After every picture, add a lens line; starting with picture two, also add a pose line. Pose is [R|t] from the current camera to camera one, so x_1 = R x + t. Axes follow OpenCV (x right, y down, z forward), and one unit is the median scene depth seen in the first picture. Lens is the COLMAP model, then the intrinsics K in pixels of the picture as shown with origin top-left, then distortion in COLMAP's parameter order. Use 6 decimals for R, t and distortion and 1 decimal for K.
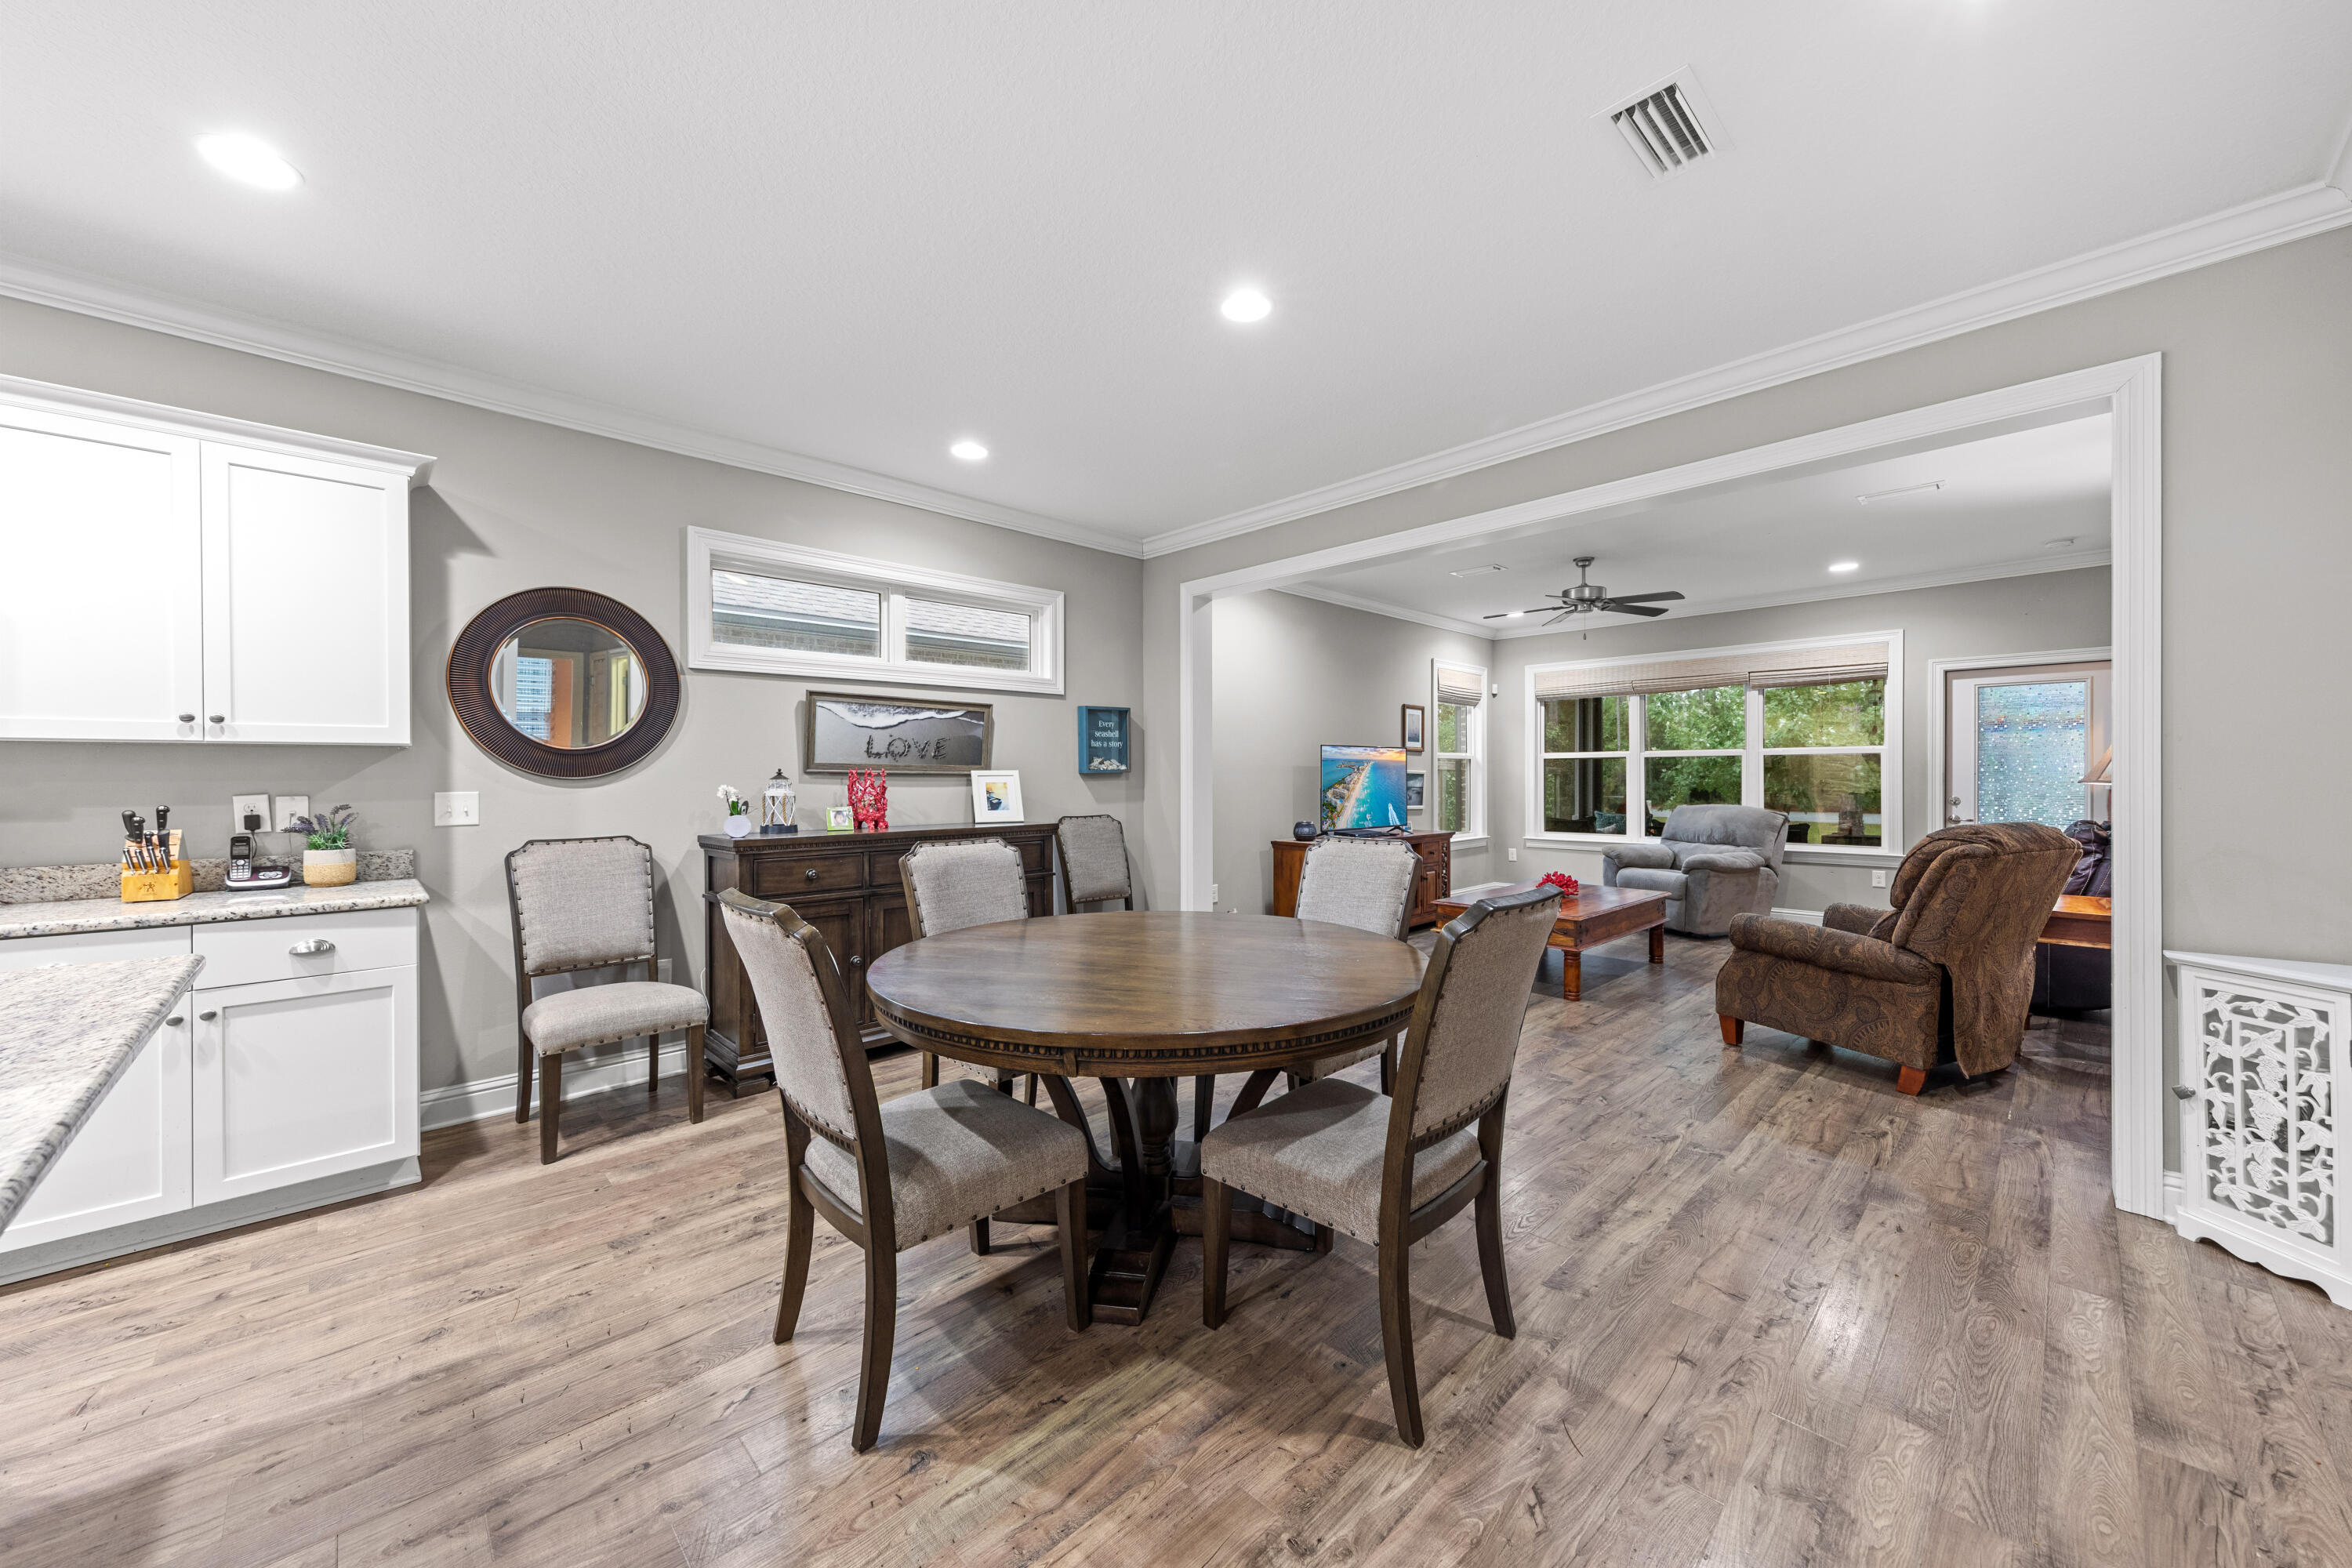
lens RADIAL K [[851.5, 0, 1174.3], [0, 851.5, 779.0], [0, 0, 1]] dist [0.006287, -0.000566]
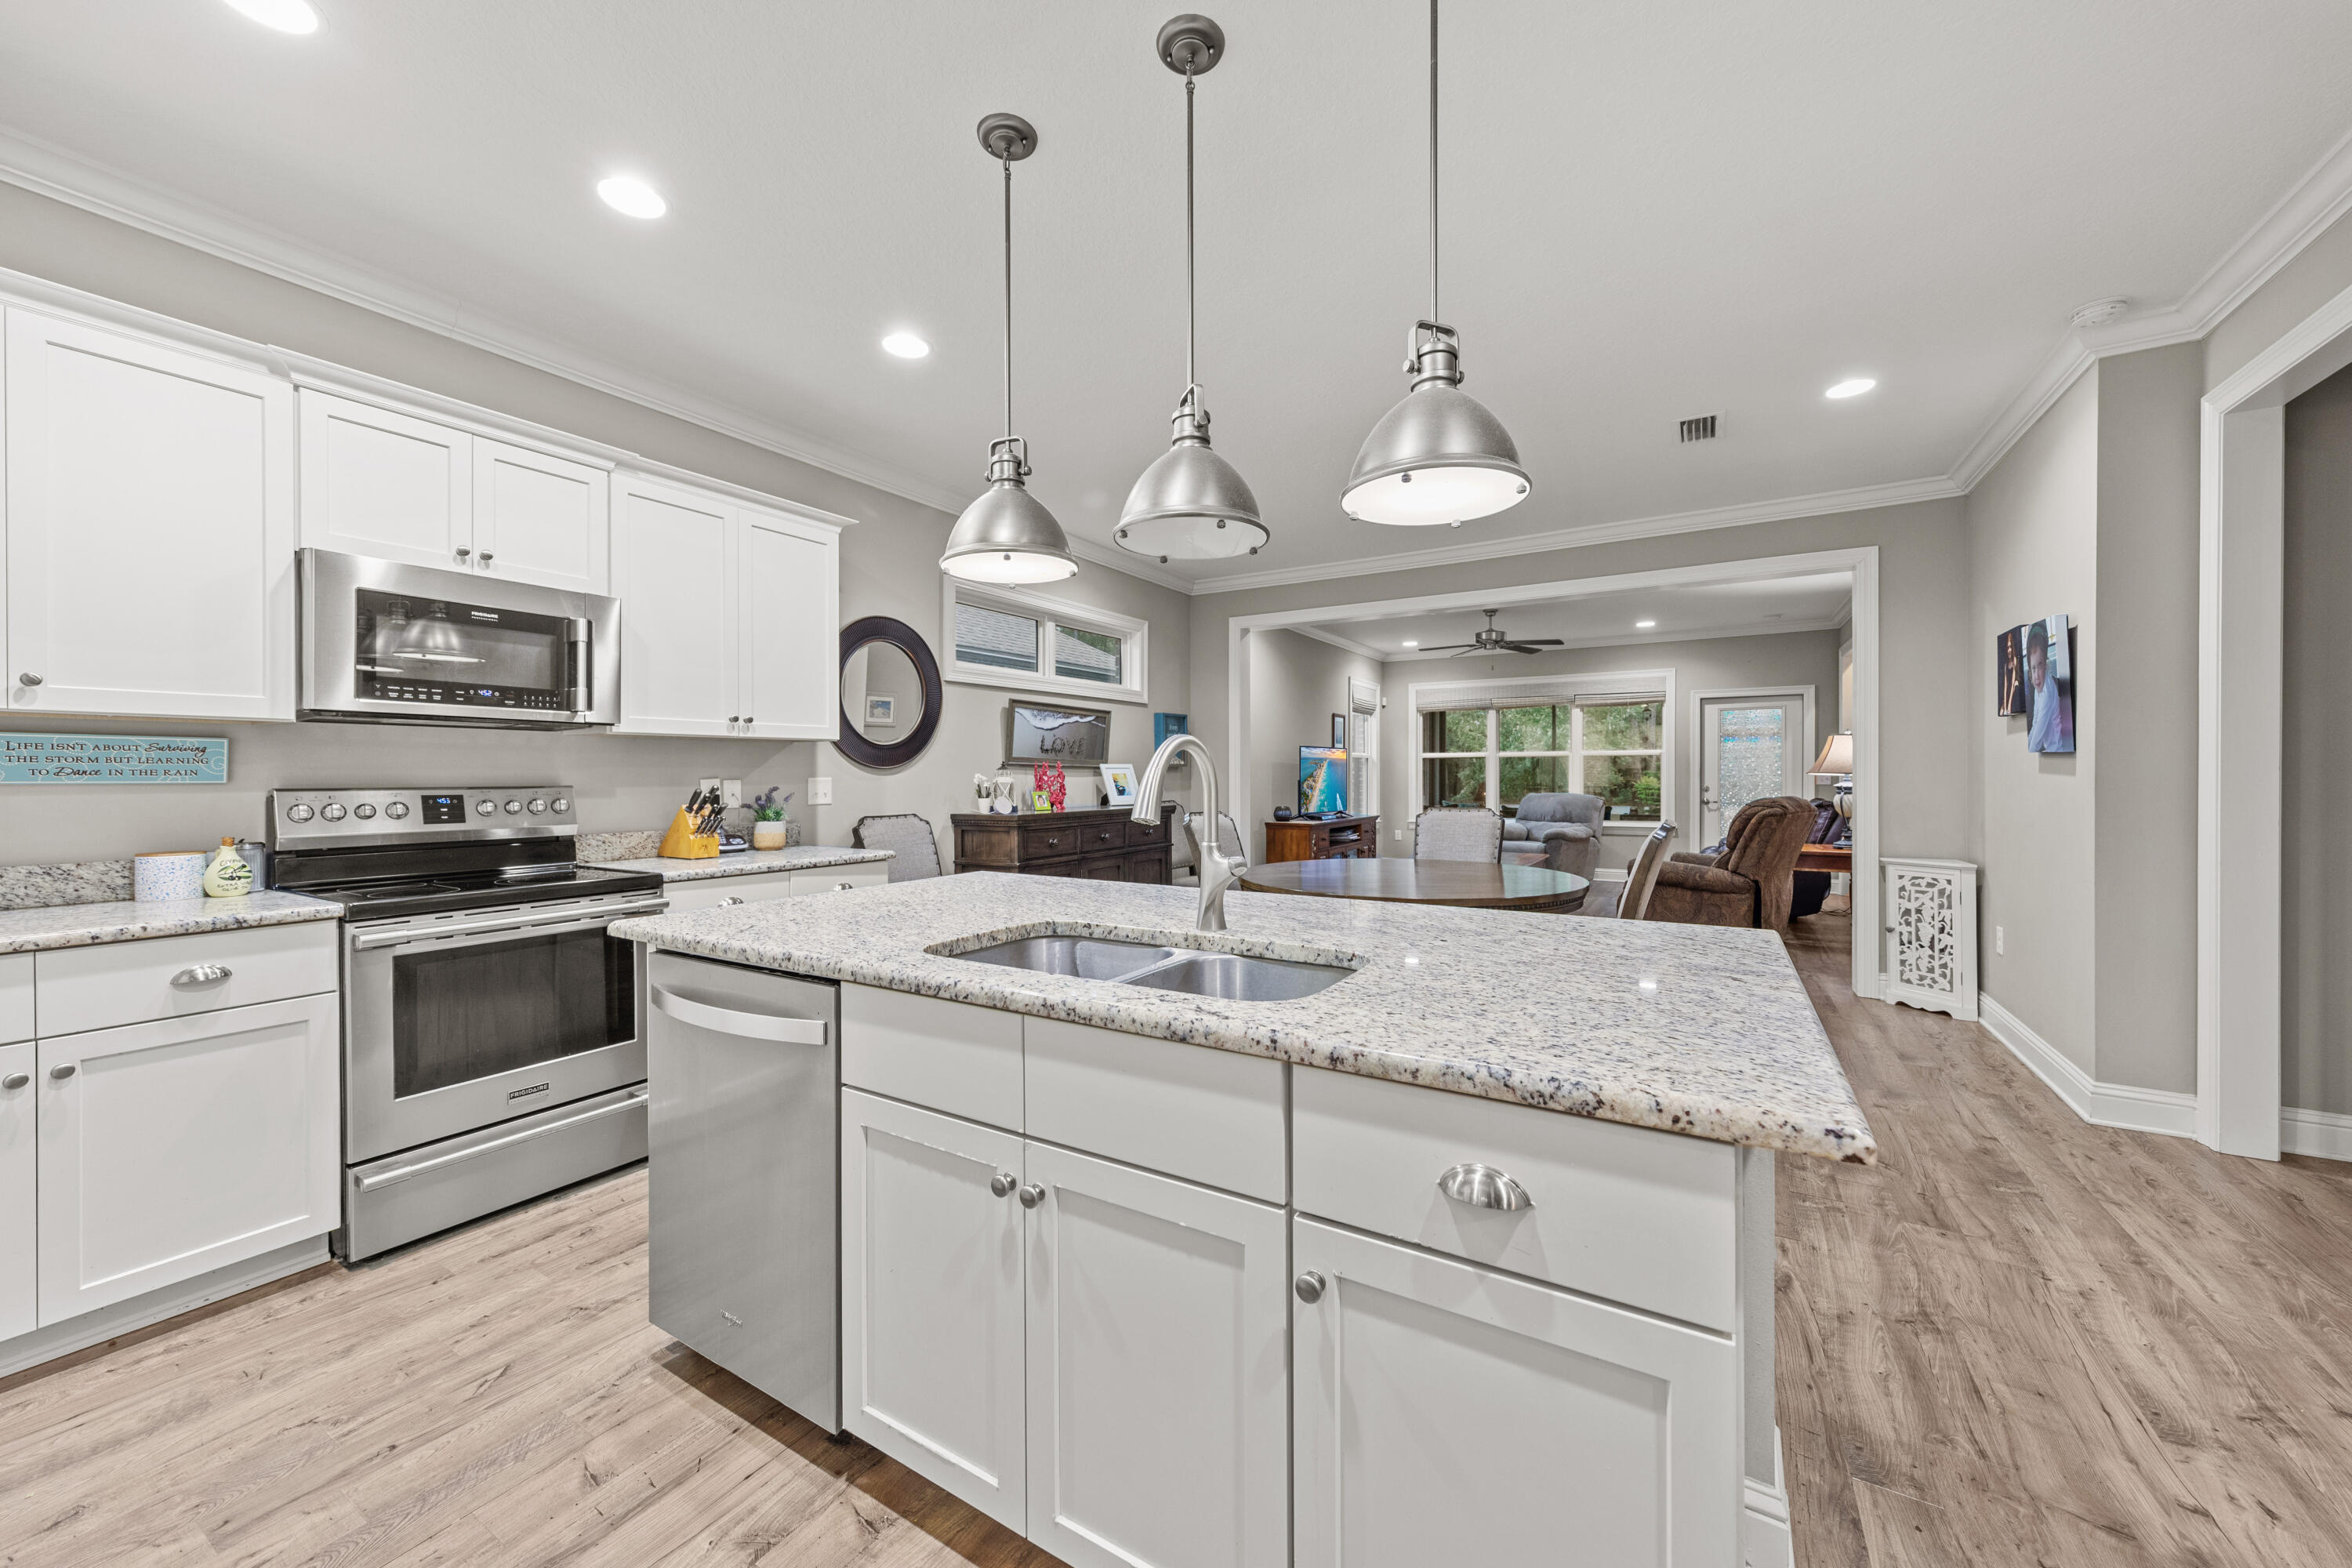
lens RADIAL K [[851.5, 0, 1174.3], [0, 851.5, 778.8], [0, 0, 1]] dist [0.006287, -0.000566]
pose [[0.968035, -0.000505, 0.250813, -0.484986], [0.000370, 1.000000, 0.000585, 0.011942], [-0.250814, -0.000473, 0.968035, -0.259066]]
